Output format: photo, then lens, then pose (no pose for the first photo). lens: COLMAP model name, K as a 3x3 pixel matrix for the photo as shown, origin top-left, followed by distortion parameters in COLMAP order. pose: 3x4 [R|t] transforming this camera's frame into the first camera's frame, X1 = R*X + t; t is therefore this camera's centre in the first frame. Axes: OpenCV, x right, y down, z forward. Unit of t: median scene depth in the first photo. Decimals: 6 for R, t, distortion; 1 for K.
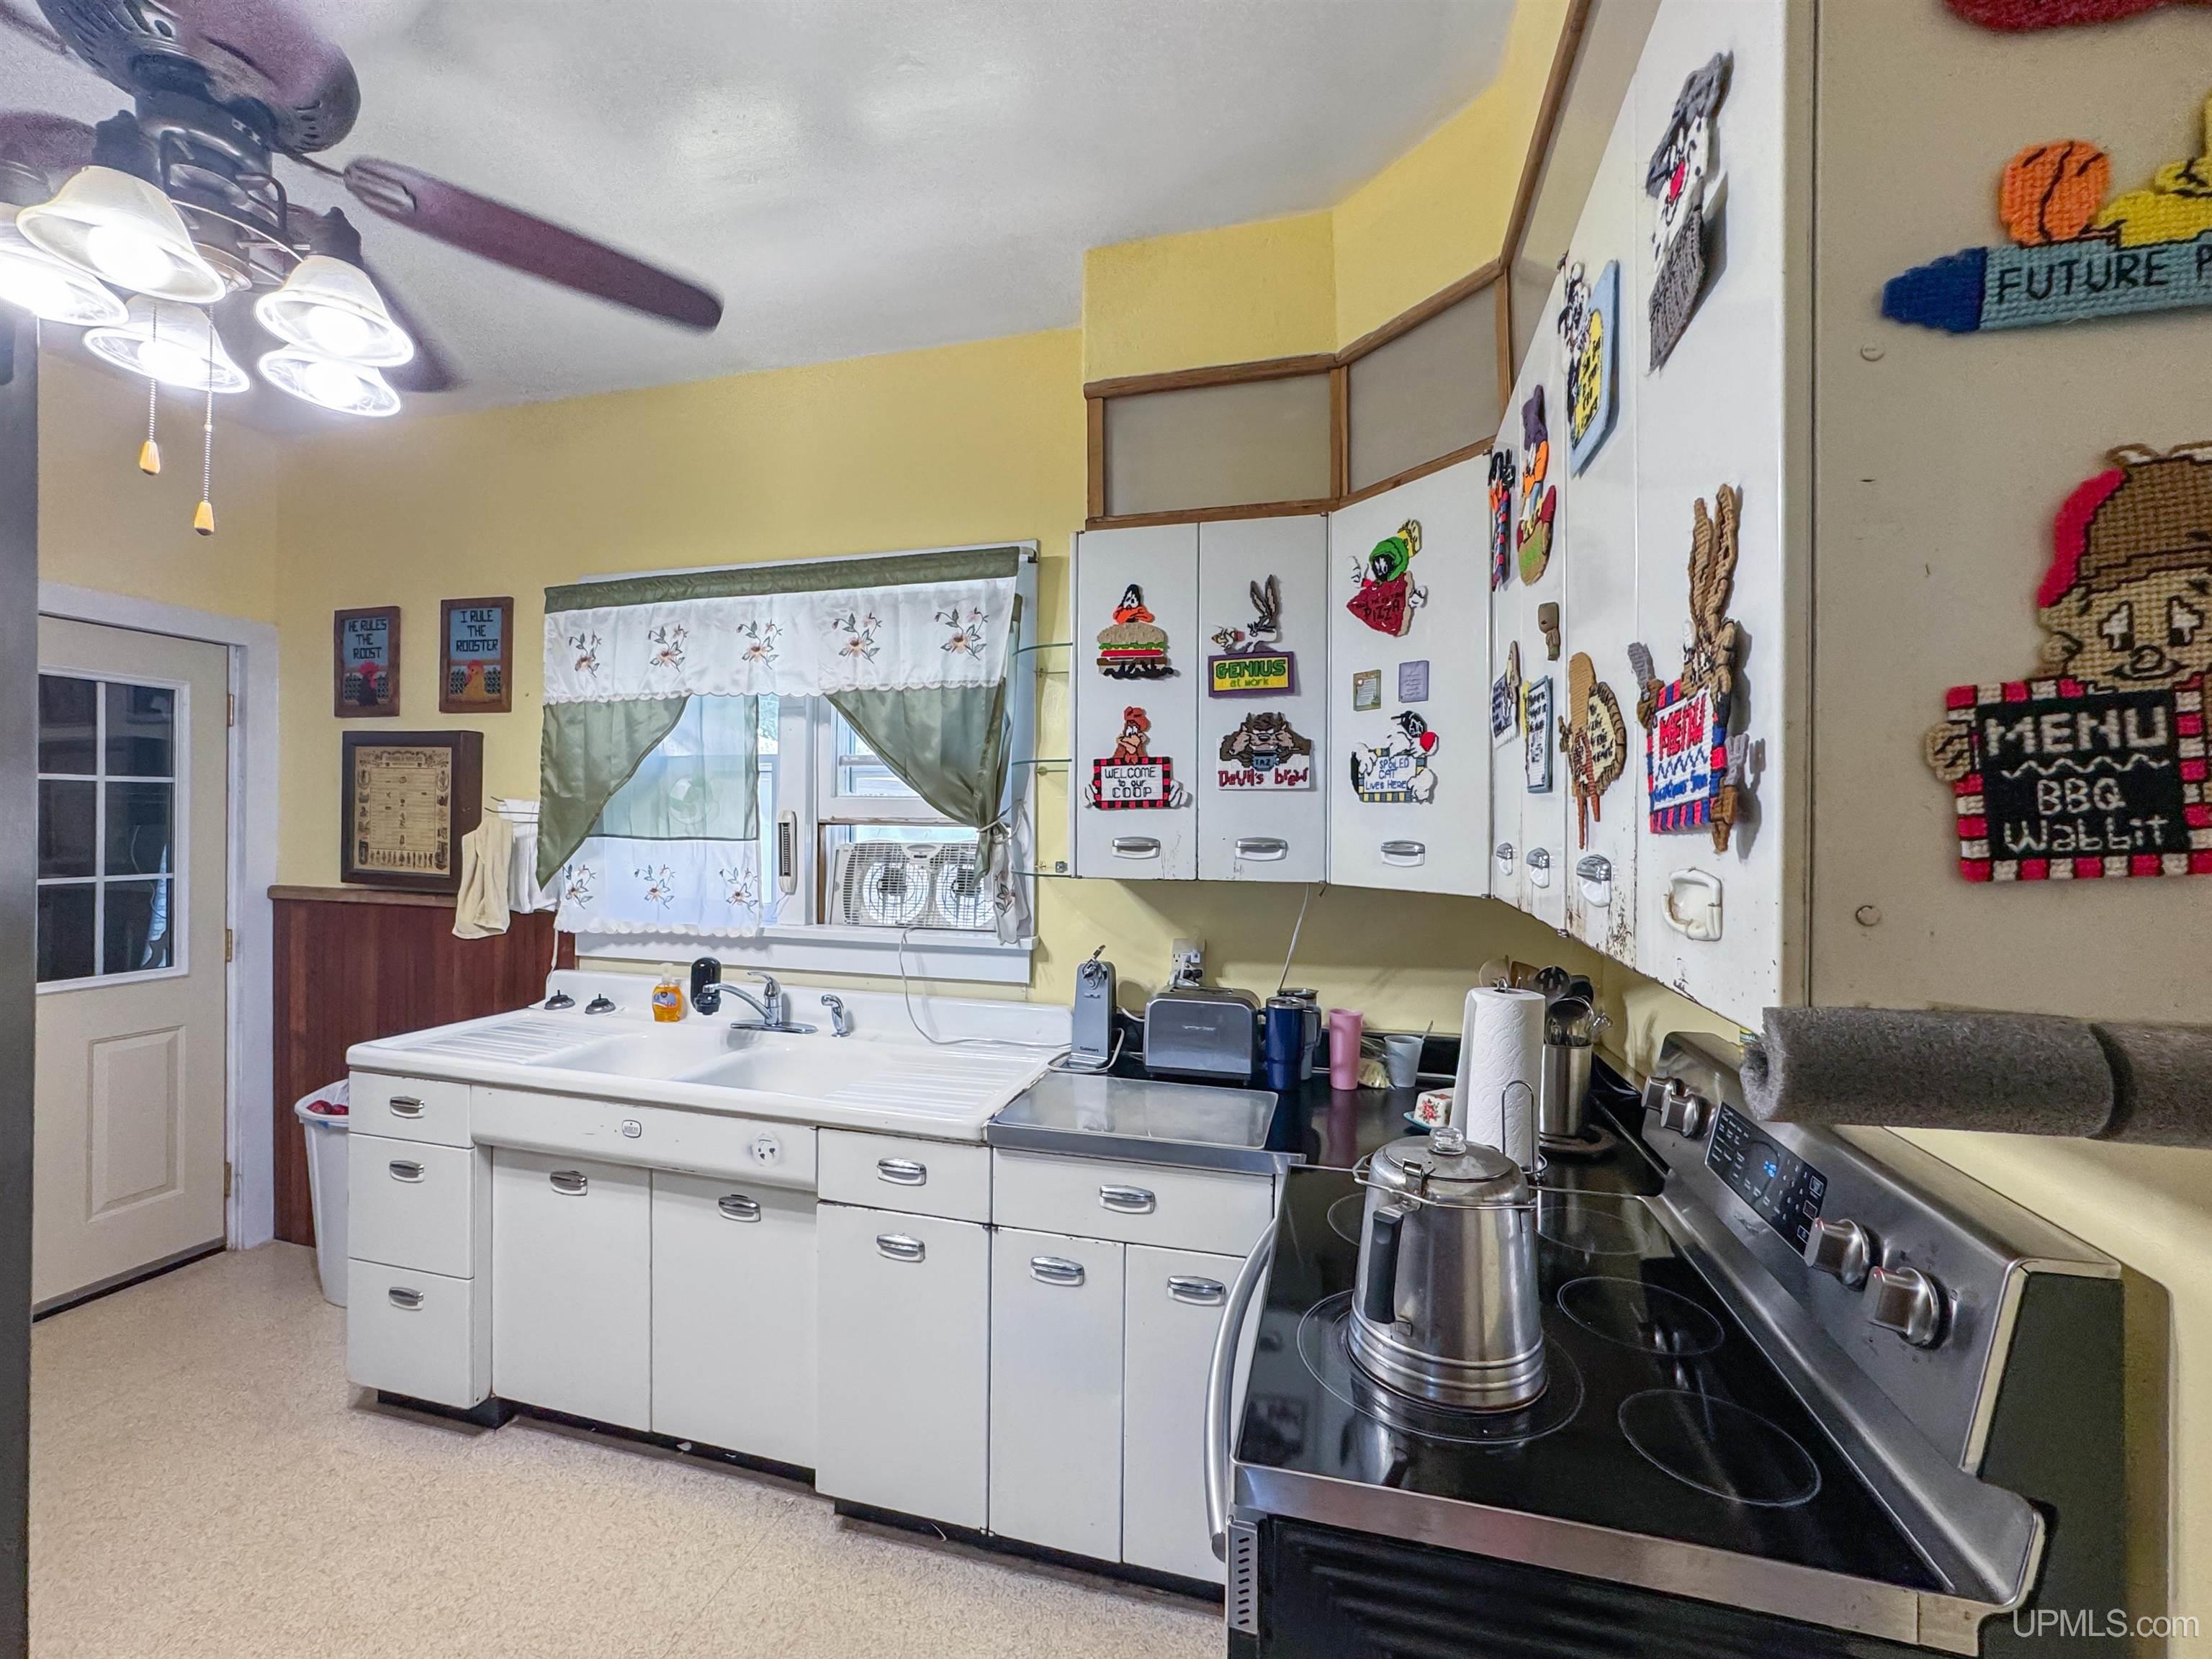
lens RADIAL K [[901.5, 0, 1101.8], [0, 901.5, 822.5], [0, 0, 1]] dist [-0.005906, 0.001462]
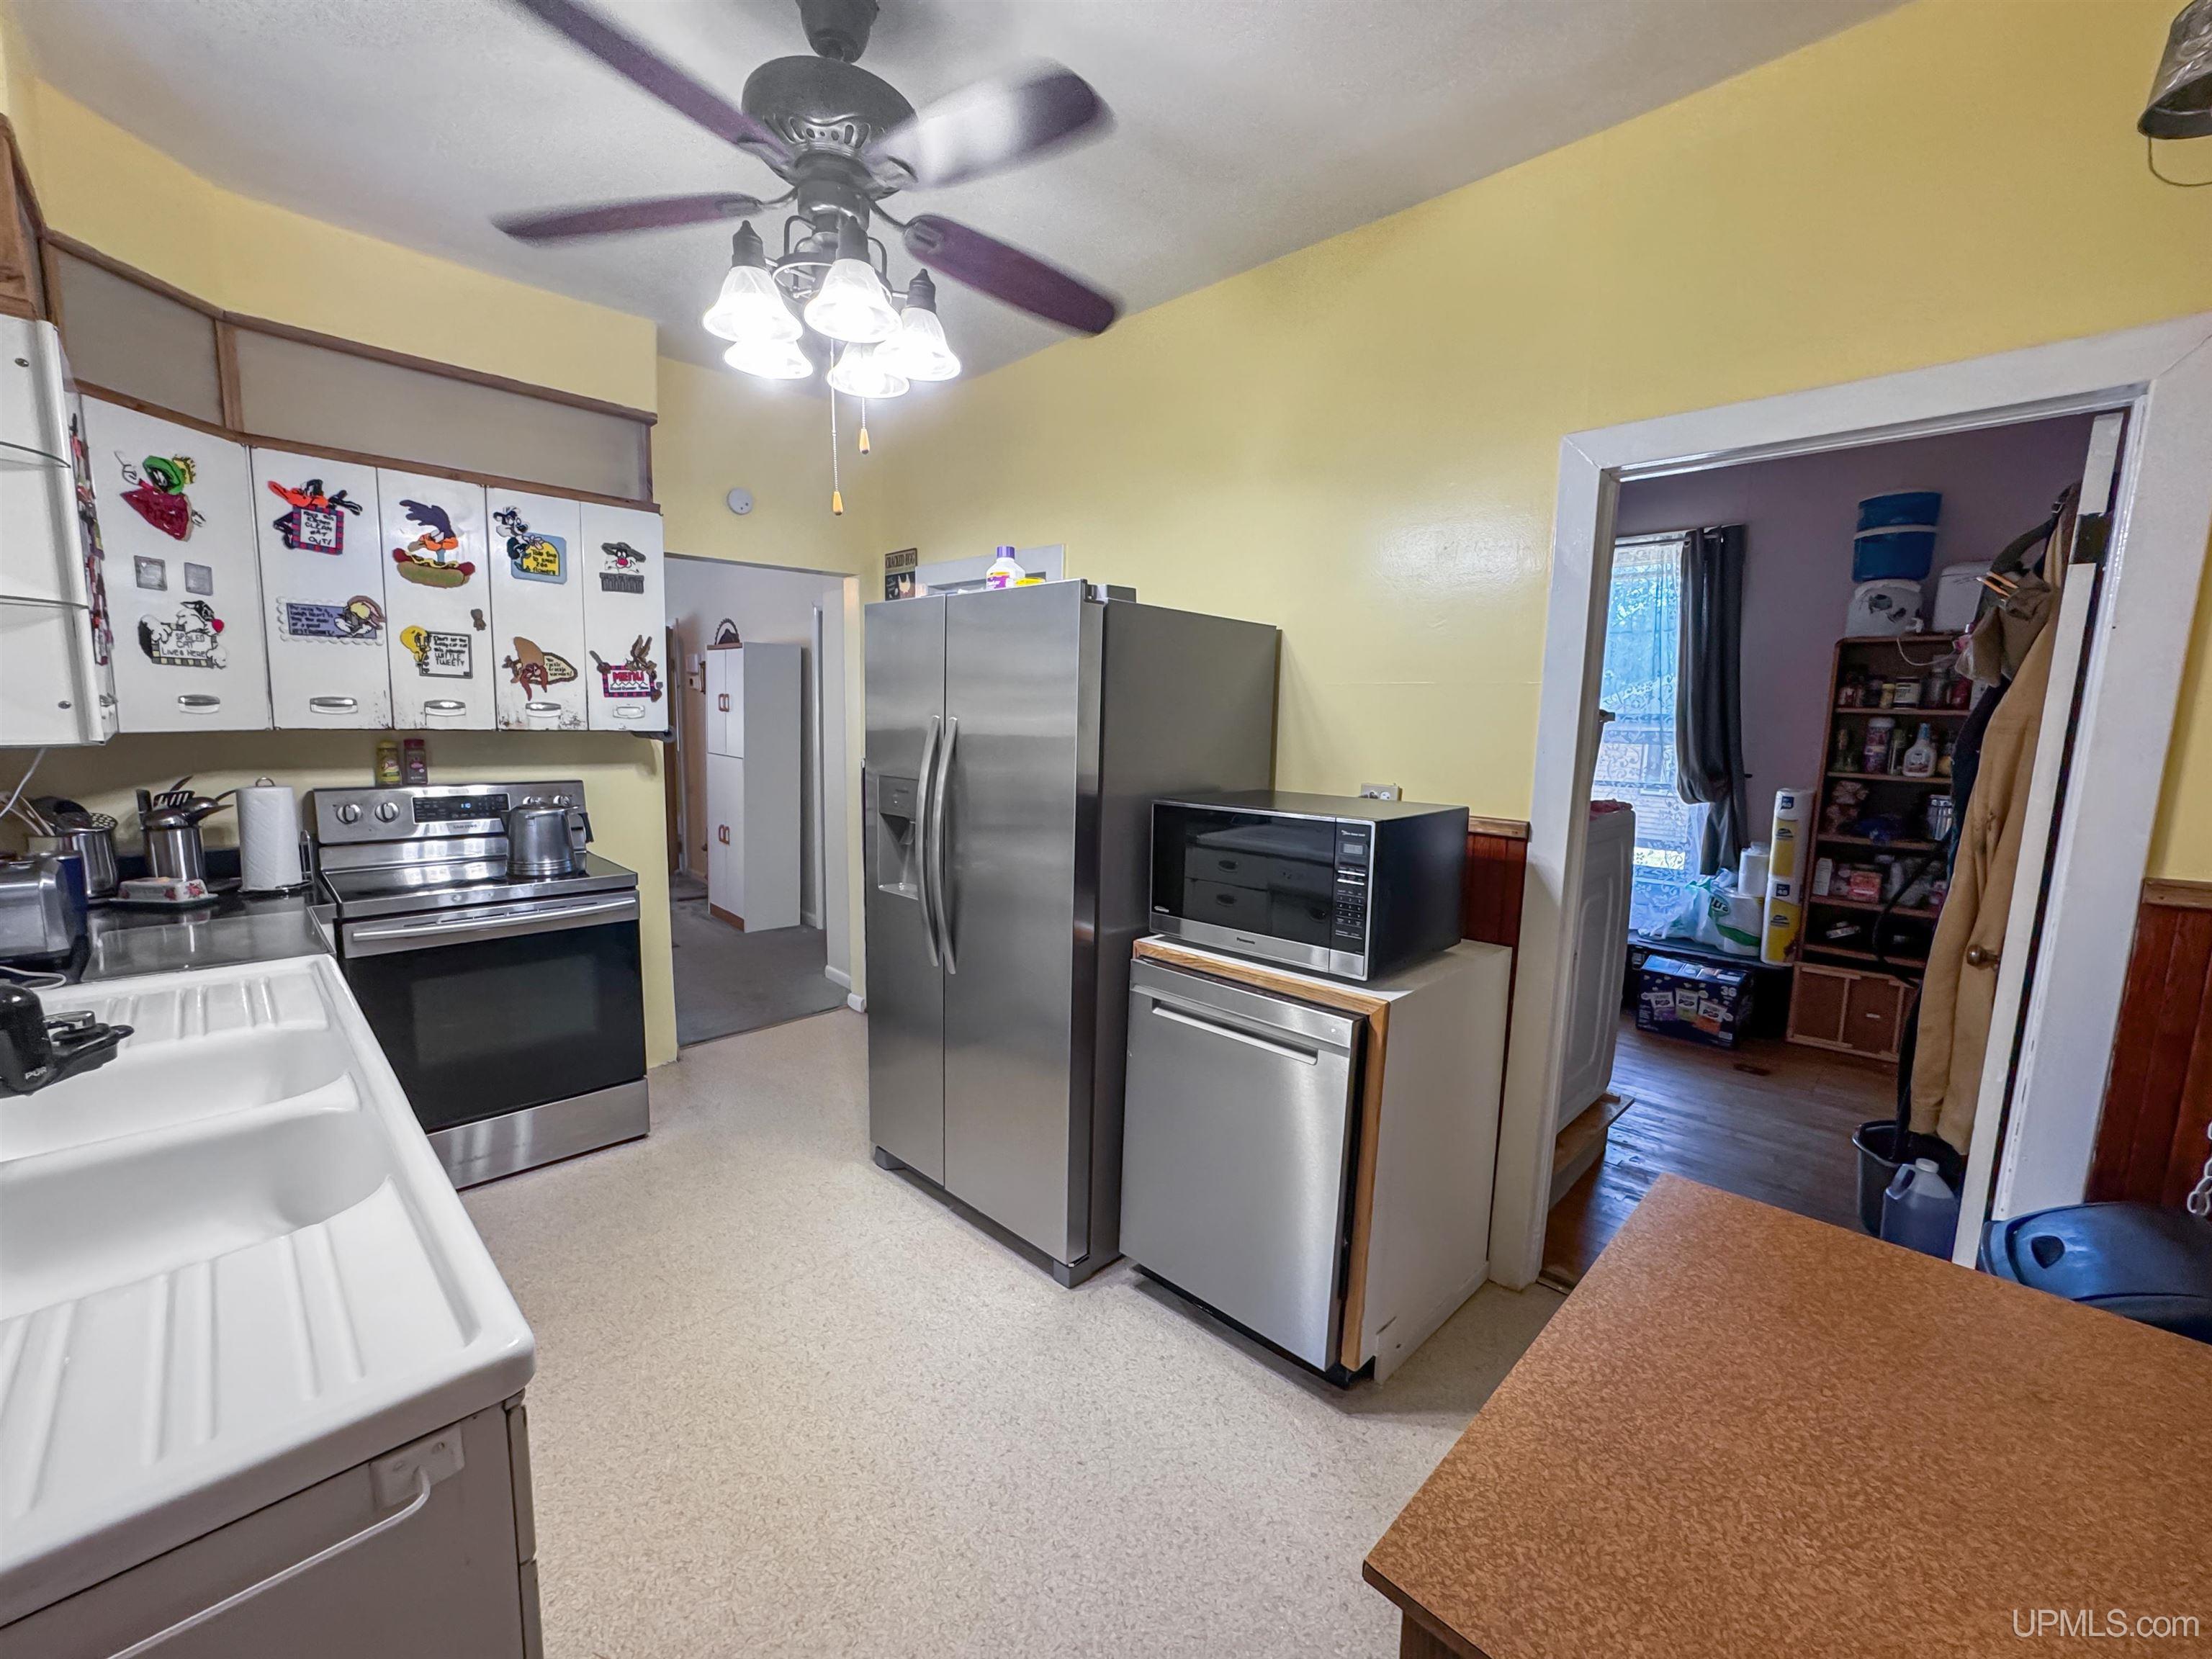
lens RADIAL K [[901.5, 0, 1109.7], [0, 901.5, 825.1], [0, 0, 1]] dist [-0.005906, 0.001462]
pose [[-0.871404, -0.088722, 0.482477, -1.527398], [-0.029312, 0.991169, 0.129324, -0.001250], [-0.489690, 0.098551, -0.866309, 1.500199]]
